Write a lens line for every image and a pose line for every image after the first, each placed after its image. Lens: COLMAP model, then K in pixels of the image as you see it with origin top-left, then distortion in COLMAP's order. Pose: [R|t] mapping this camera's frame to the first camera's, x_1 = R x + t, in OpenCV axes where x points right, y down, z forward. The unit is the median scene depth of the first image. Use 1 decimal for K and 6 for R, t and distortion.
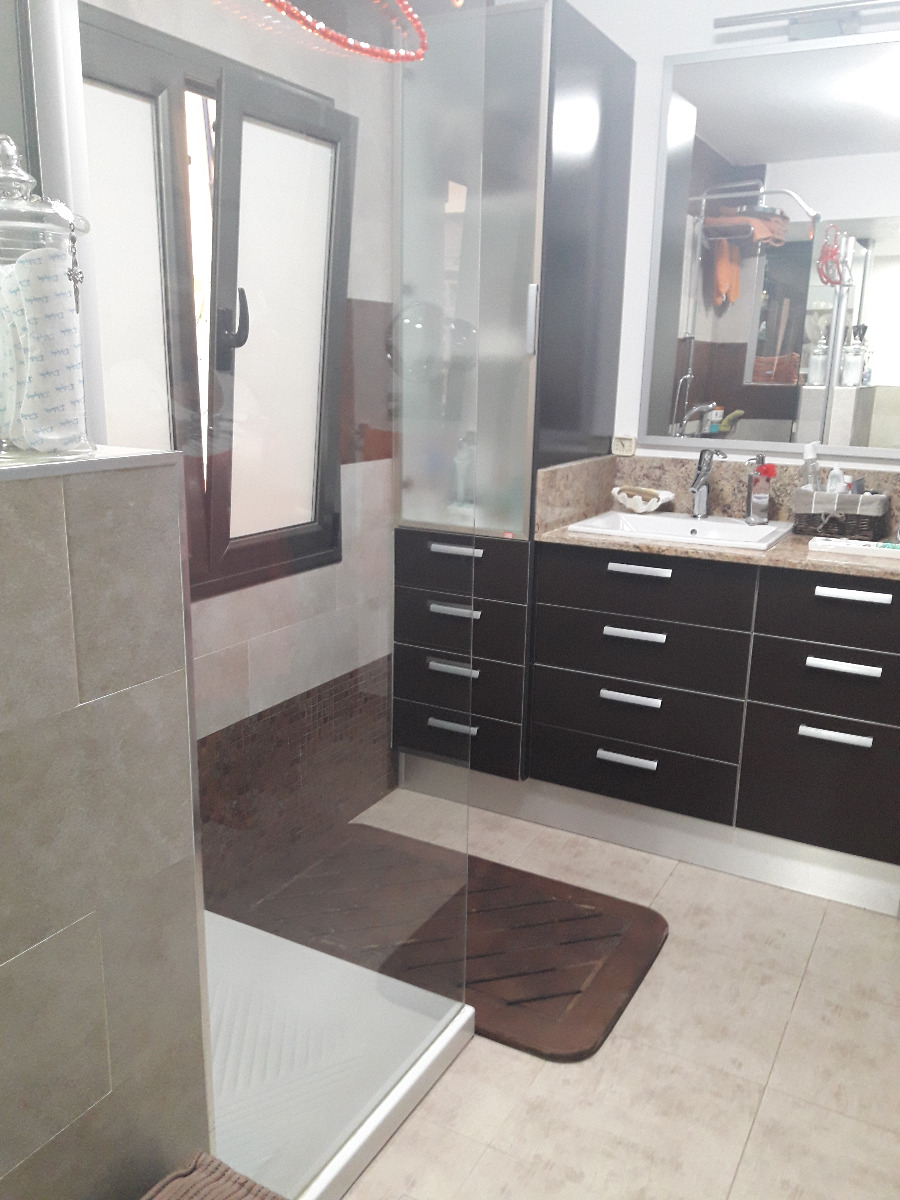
lens RADIAL K [[978.5, 0, 458.2], [0, 978.5, 601.2], [0, 0, 1]] dist [0.190464, -0.447347]
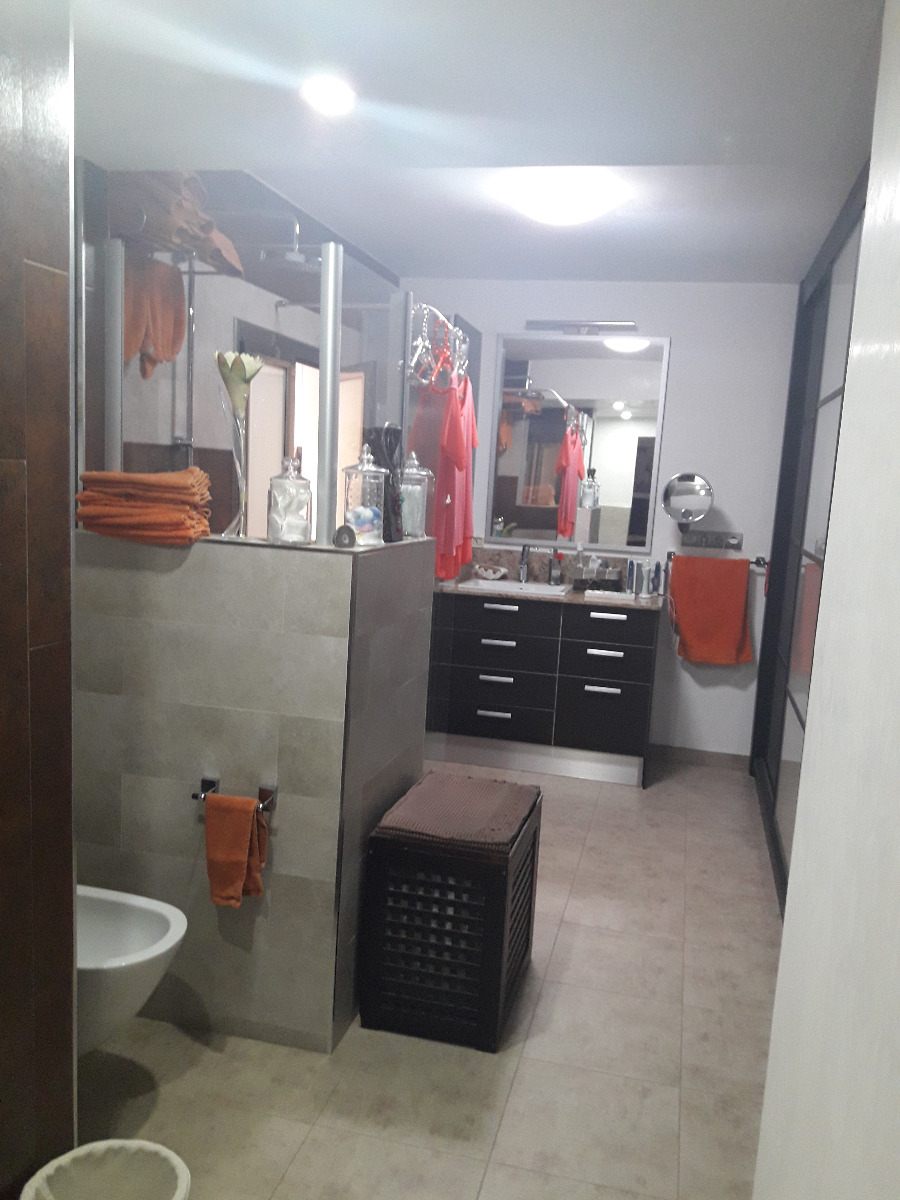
lens RADIAL K [[978.5, 0, 458.2], [0, 978.5, 601.2], [0, 0, 1]] dist [0.190464, -0.447347]
pose [[0.965462, -0.001970, 0.260537, -0.332526], [0.028148, 0.994907, -0.096786, 0.117899], [-0.259020, 0.100777, 0.960600, -0.669951]]
